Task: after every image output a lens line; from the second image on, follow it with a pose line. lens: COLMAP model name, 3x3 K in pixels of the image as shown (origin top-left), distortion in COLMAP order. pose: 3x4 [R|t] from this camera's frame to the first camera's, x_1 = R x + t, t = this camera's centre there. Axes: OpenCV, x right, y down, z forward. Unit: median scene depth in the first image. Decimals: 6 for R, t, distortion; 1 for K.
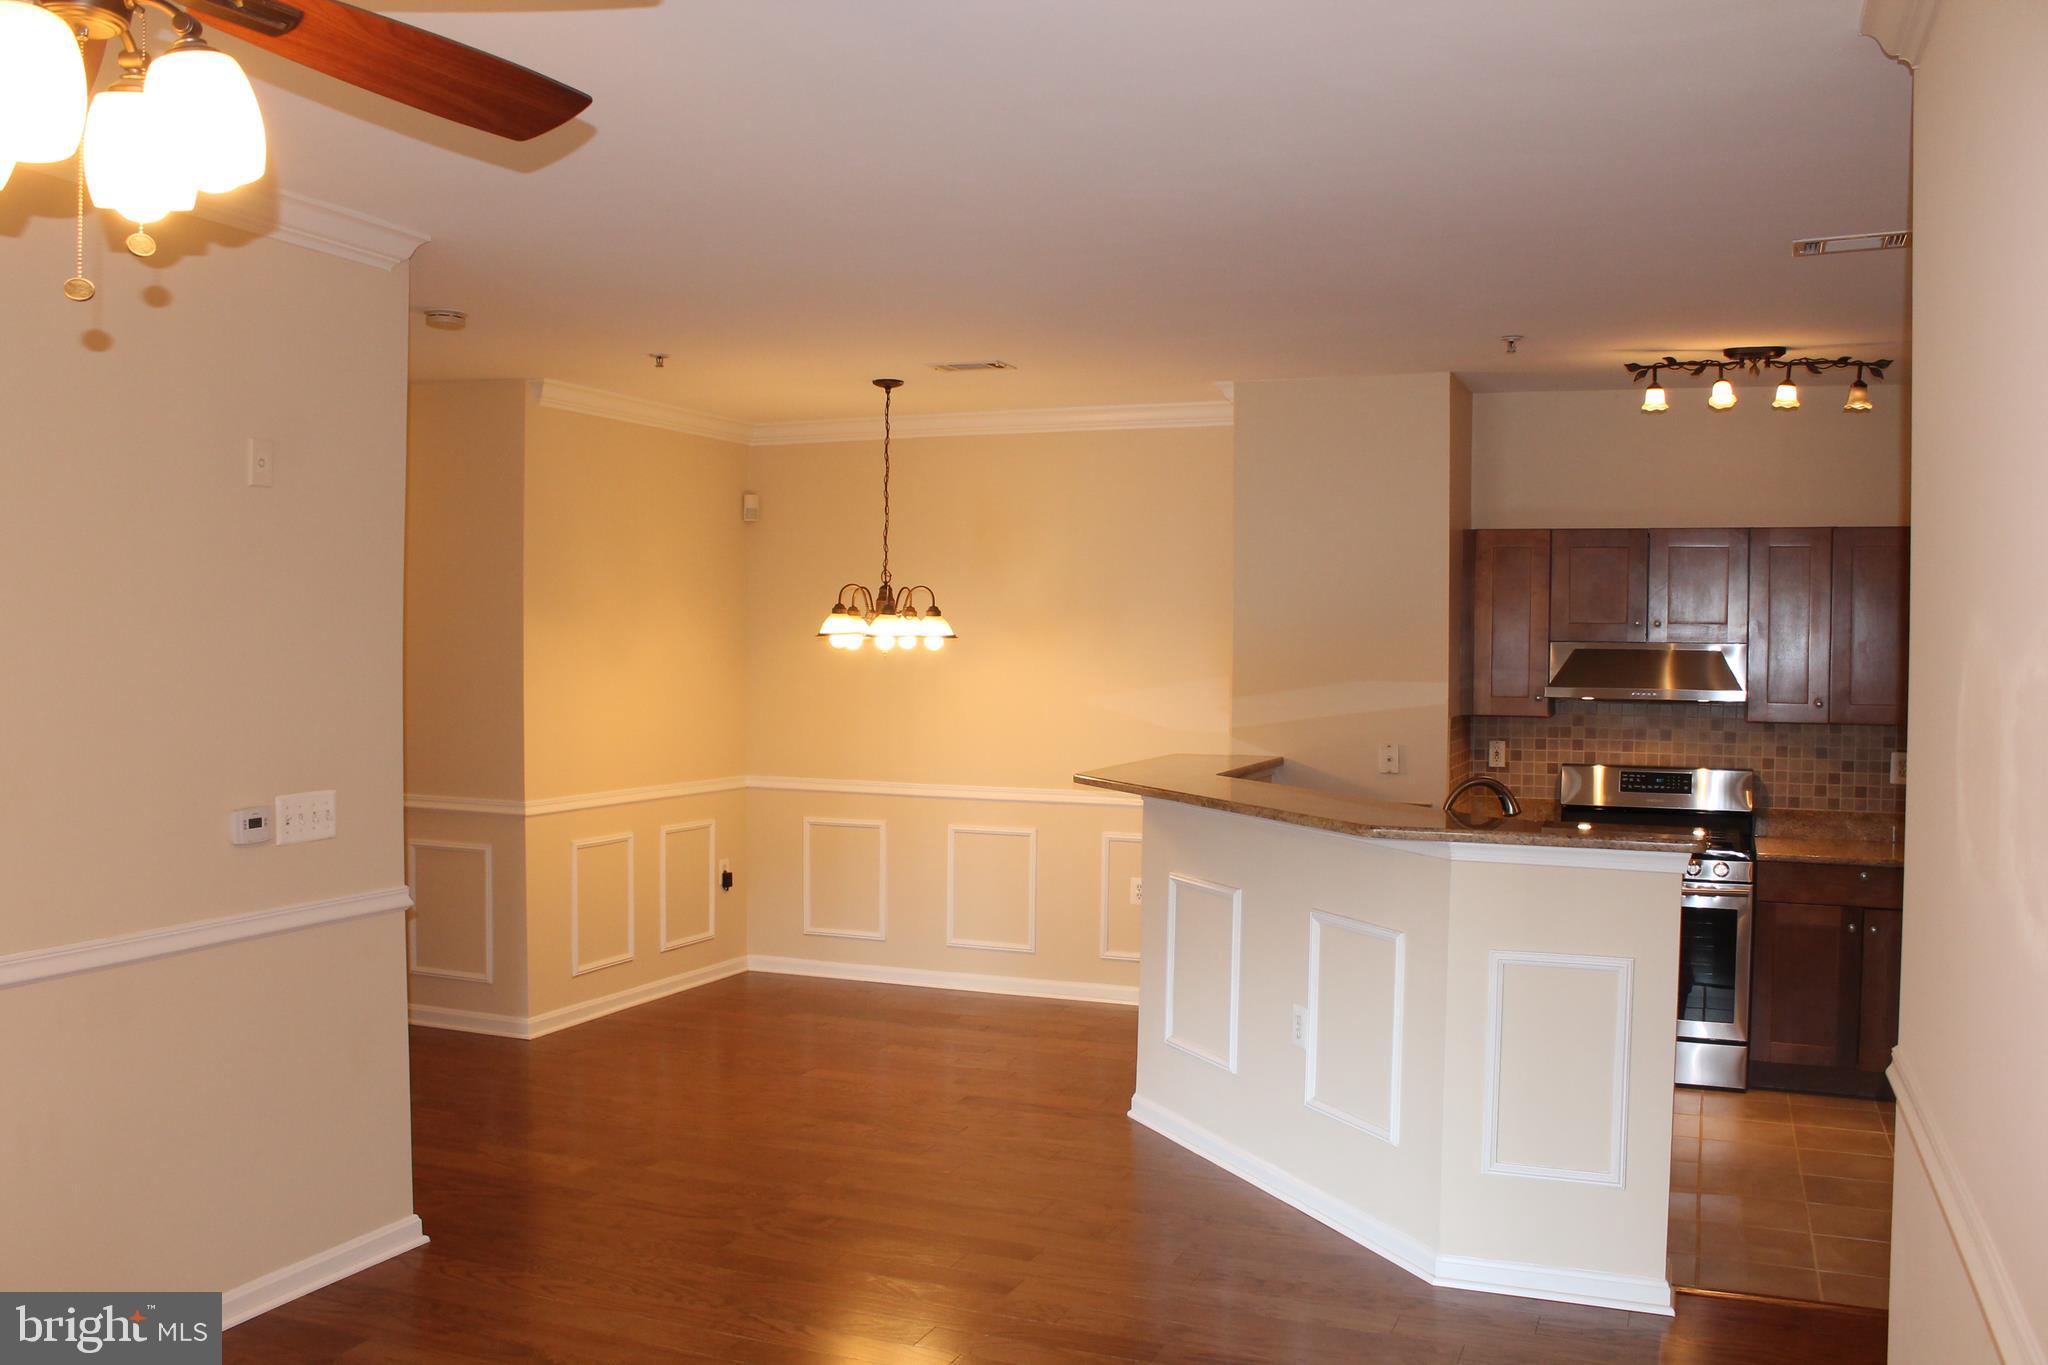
lens RADIAL K [[1764.7, 0, 1024.0], [0, 1764.7, 682.5], [0, 0, 1]] dist [-0.160829, 0.169517]
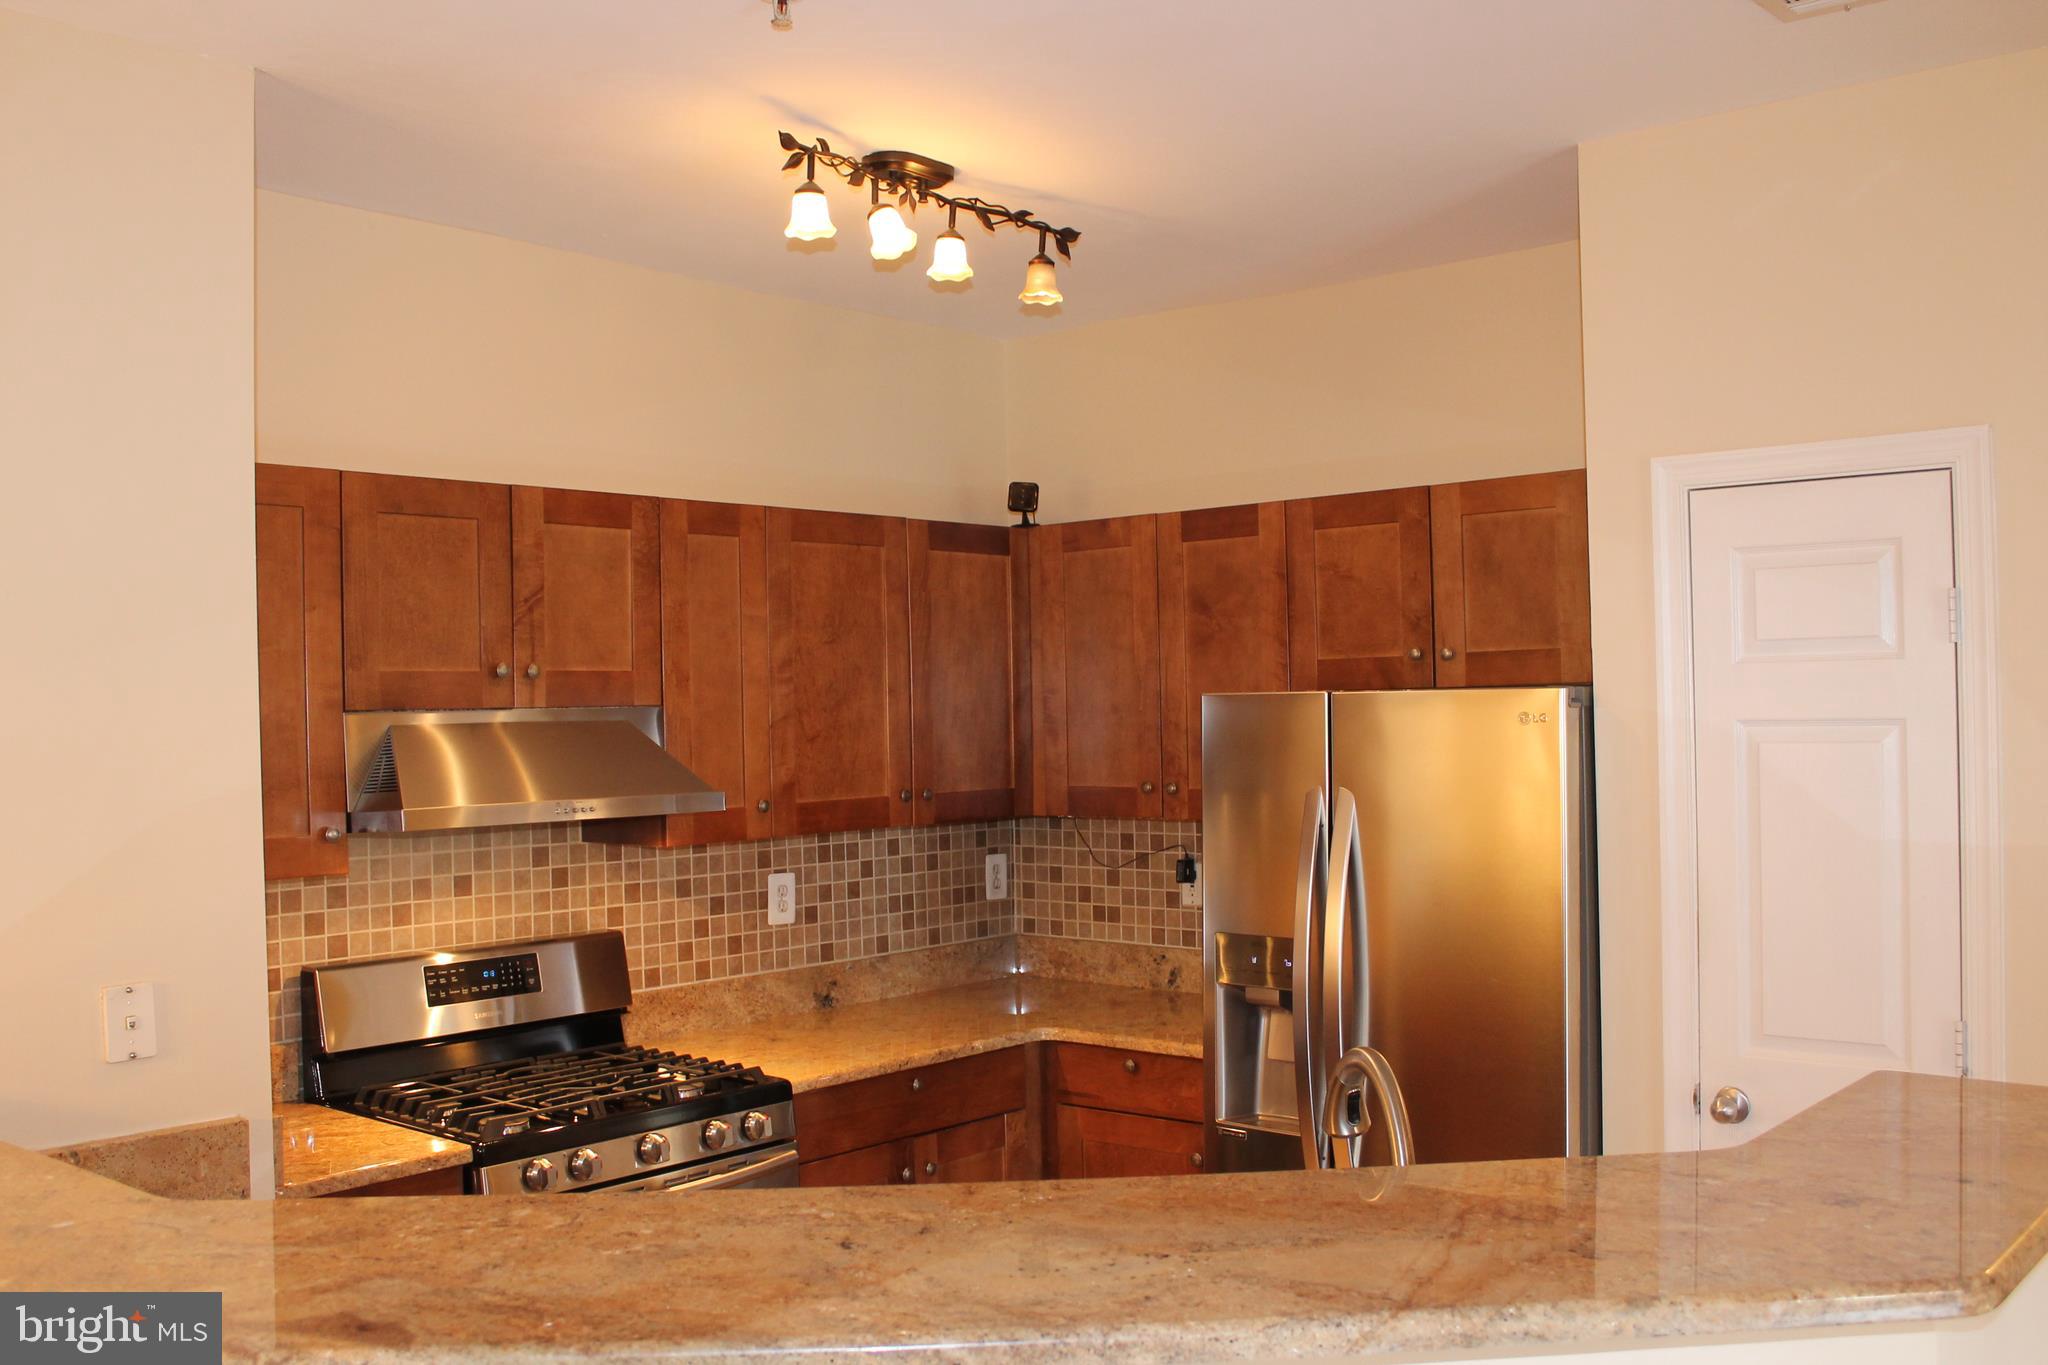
lens RADIAL K [[1885.7, 0, 1024.0], [0, 1885.7, 682.5], [0, 0, 1]] dist [-0.145523, 0.138997]
pose [[0.319948, -0.006766, 0.947411, -0.110466], [0.043752, 0.999013, -0.007641, -0.019820], [-0.946424, 0.043896, 0.319928, 0.680464]]
